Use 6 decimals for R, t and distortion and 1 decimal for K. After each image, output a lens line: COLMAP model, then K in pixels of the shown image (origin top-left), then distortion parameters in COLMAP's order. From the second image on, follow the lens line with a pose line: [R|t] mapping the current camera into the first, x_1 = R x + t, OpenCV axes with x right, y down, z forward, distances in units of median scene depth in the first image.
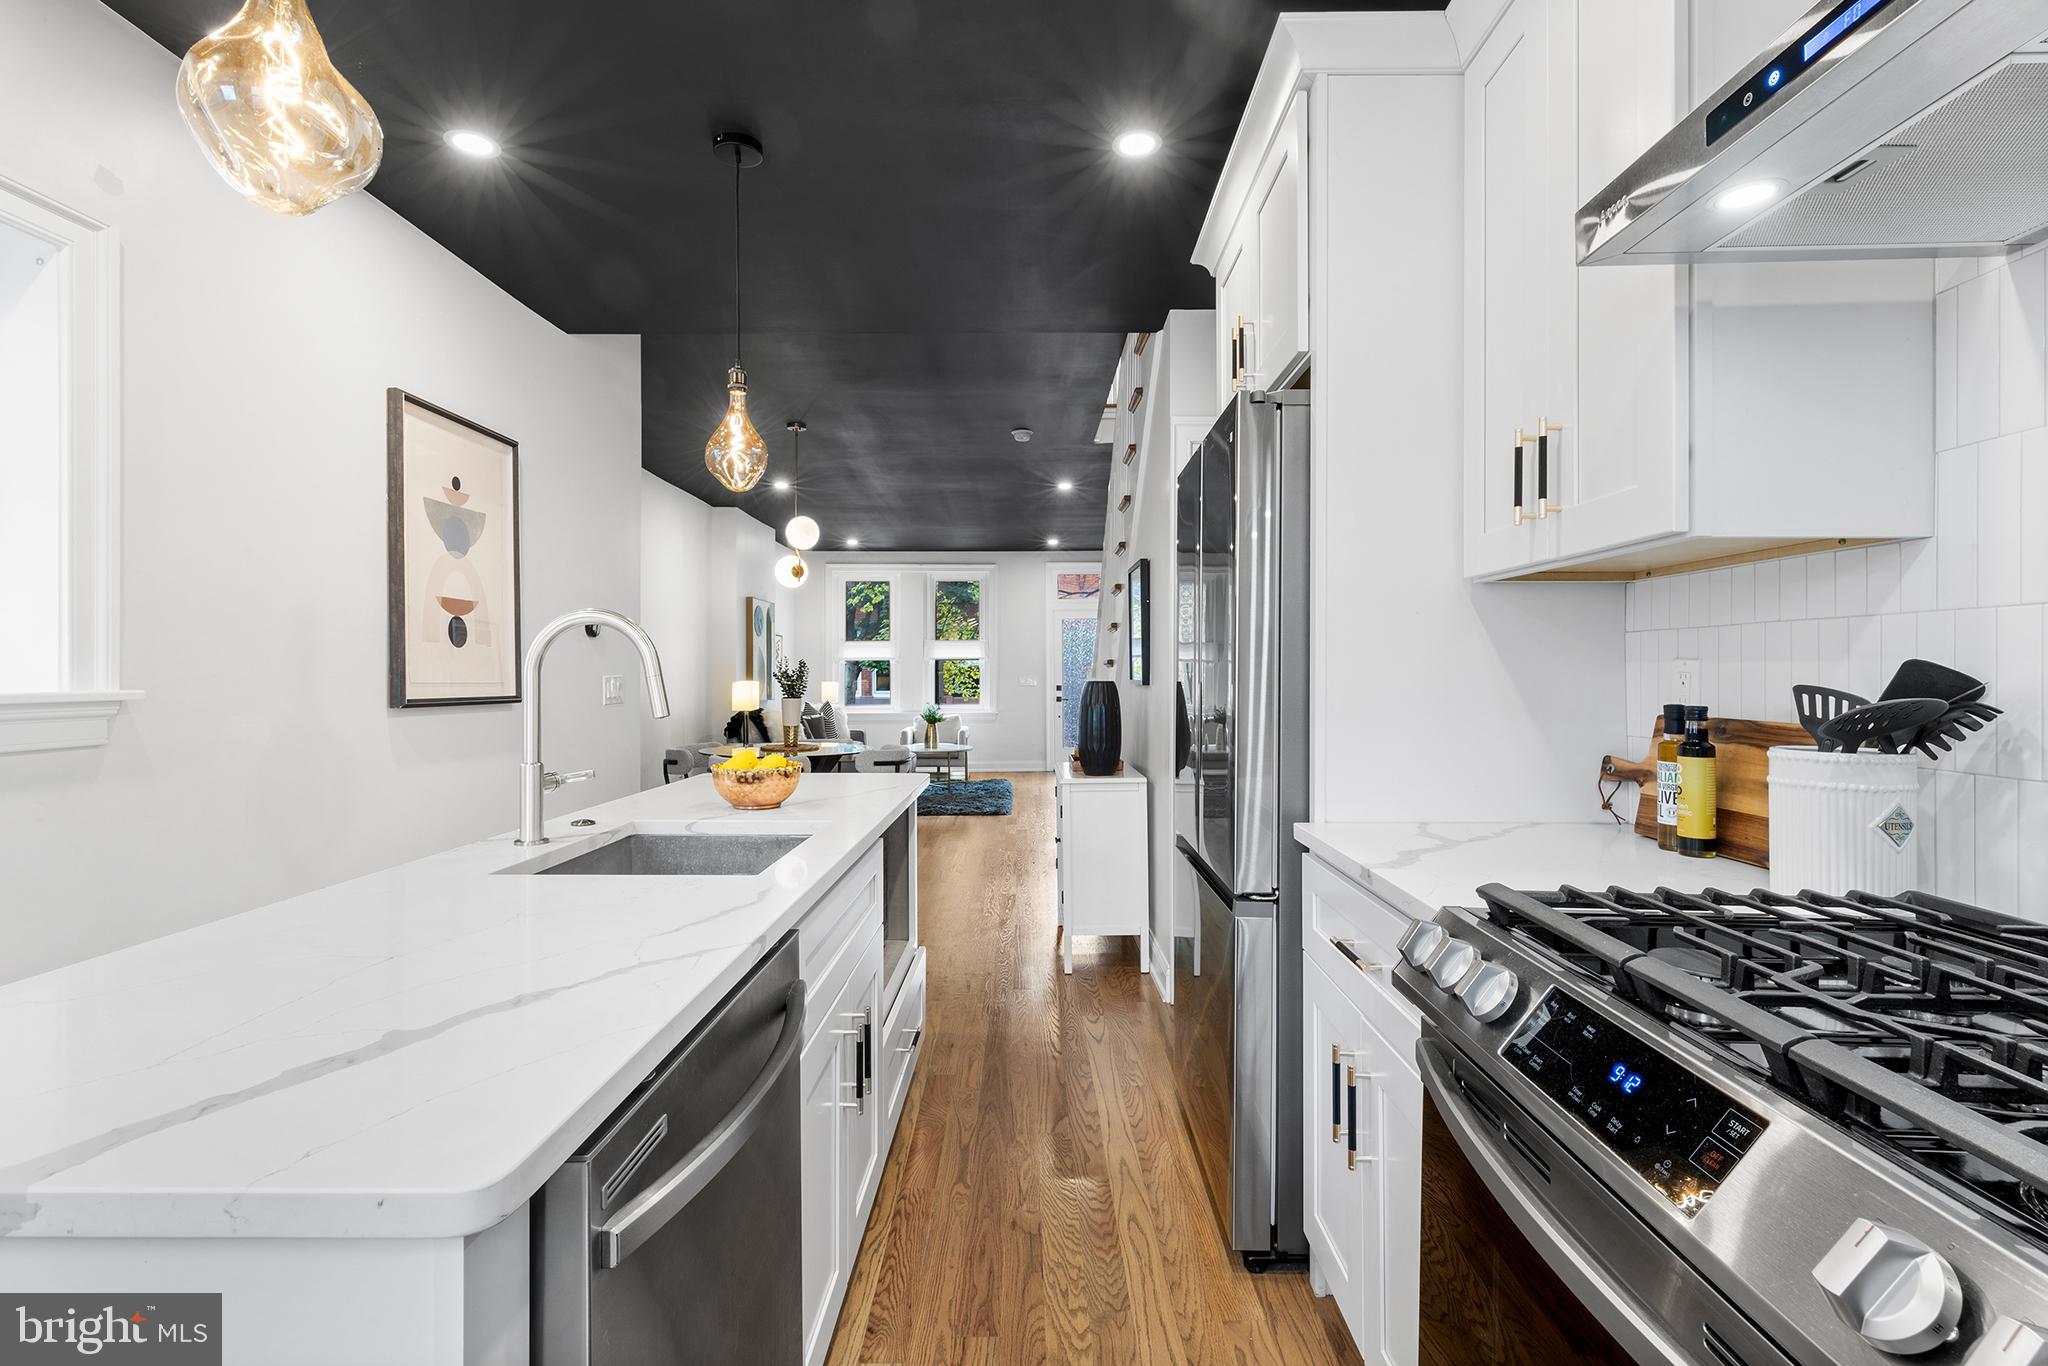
lens RADIAL K [[925.9, 0, 1016.6], [0, 925.9, 677.4], [0, 0, 1]] dist [0.011976, 0.000263]
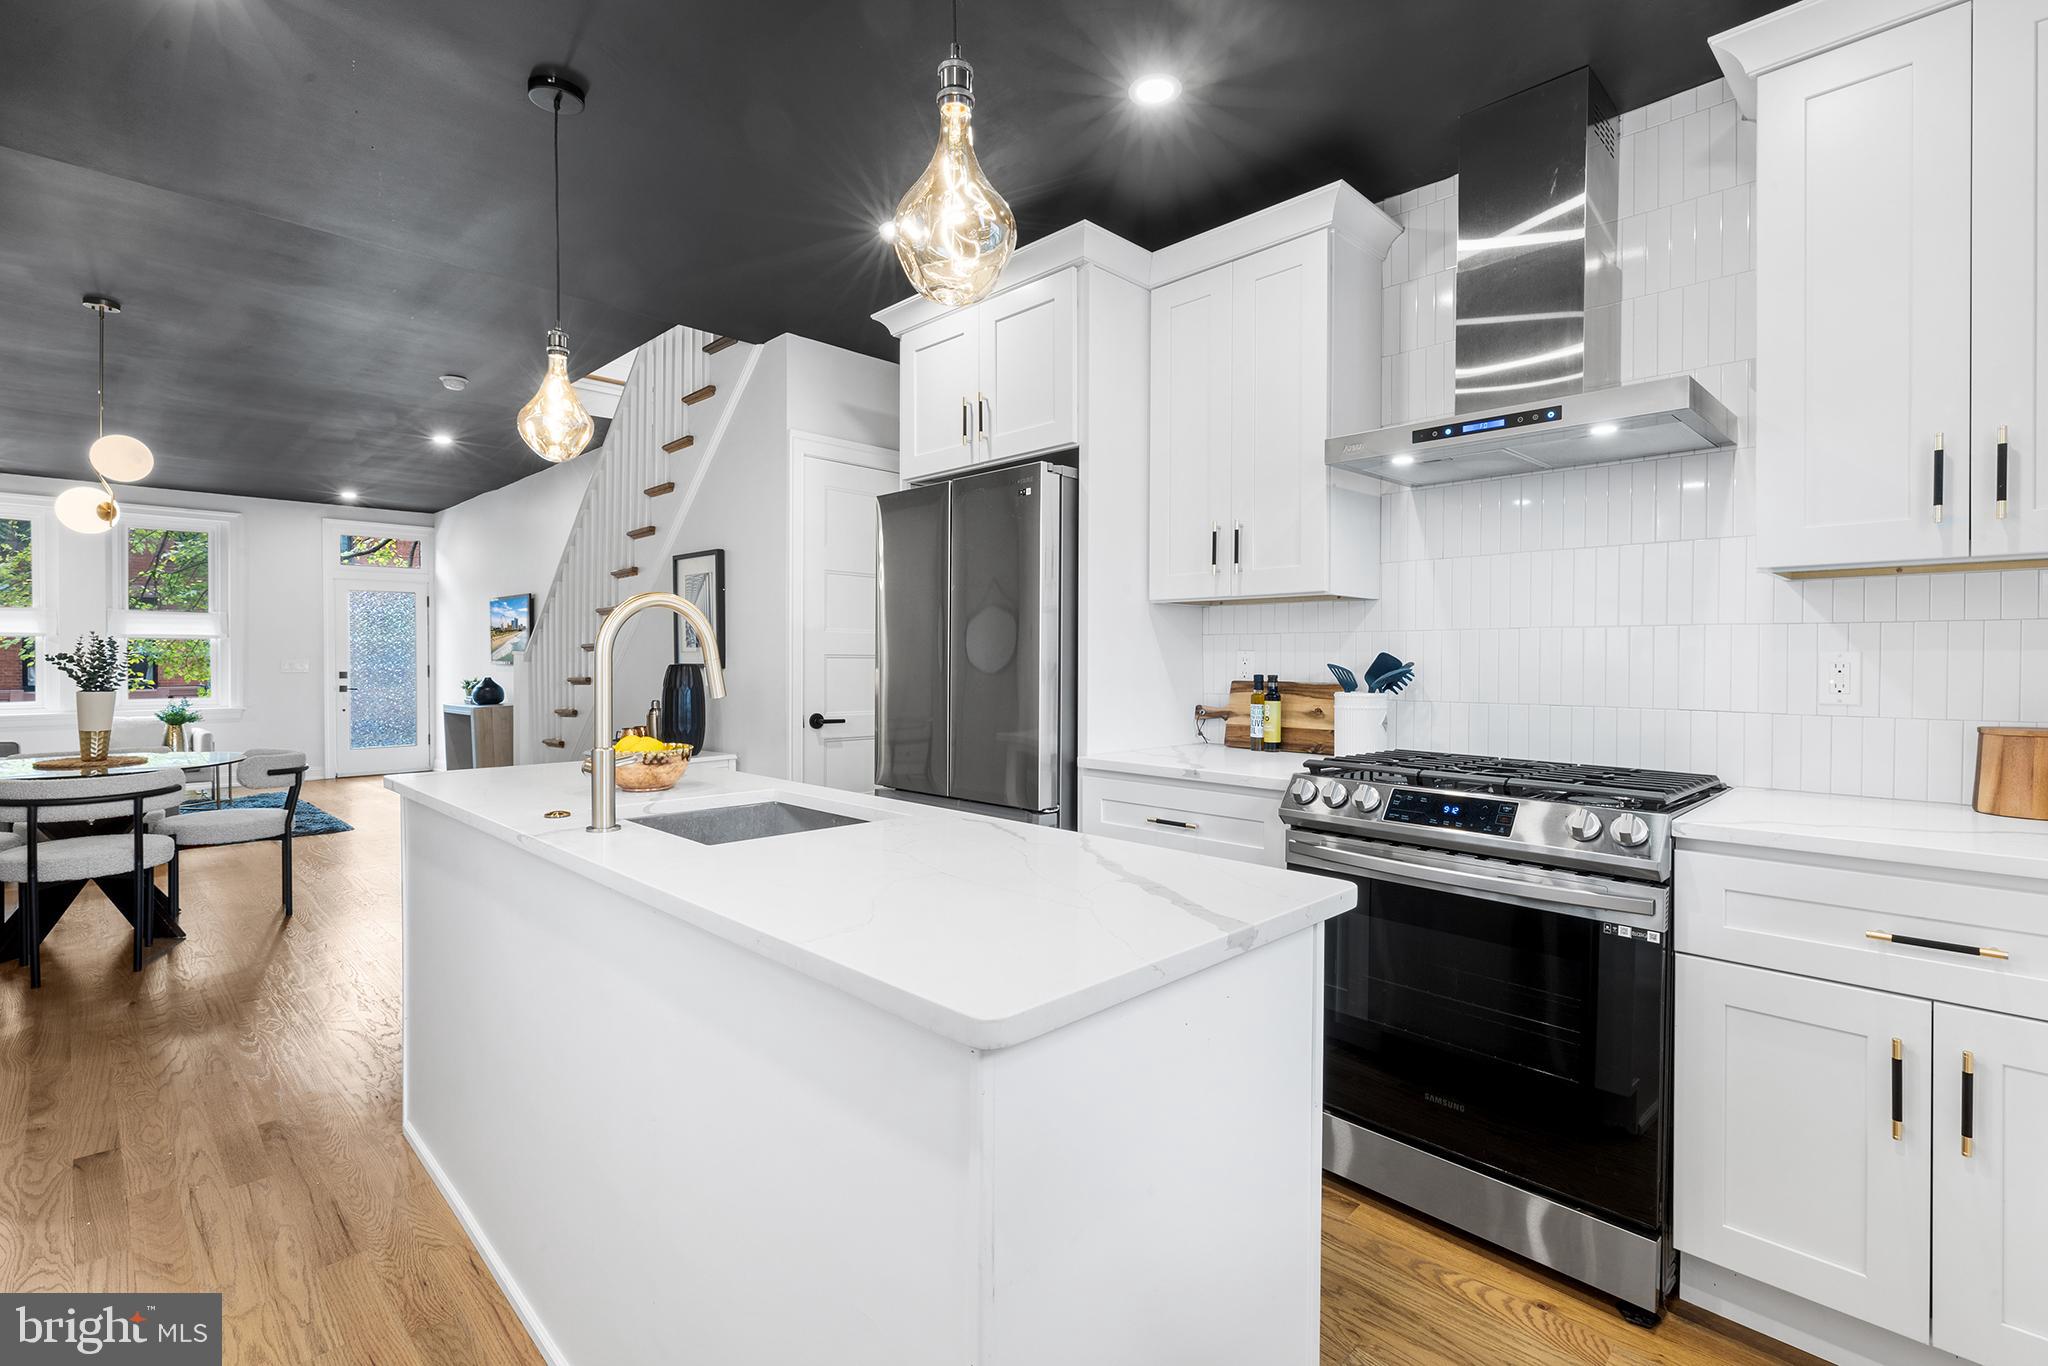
lens RADIAL K [[939.2, 0, 1024.0], [0, 939.2, 683.0], [0, 0, 1]] dist [0.000060, 0.000148]
pose [[0.701390, -0.017647, 0.712559, -0.882749], [0.001436, 0.999726, 0.023344, 0.000750], [-0.712776, -0.015350, 0.701224, -0.003979]]
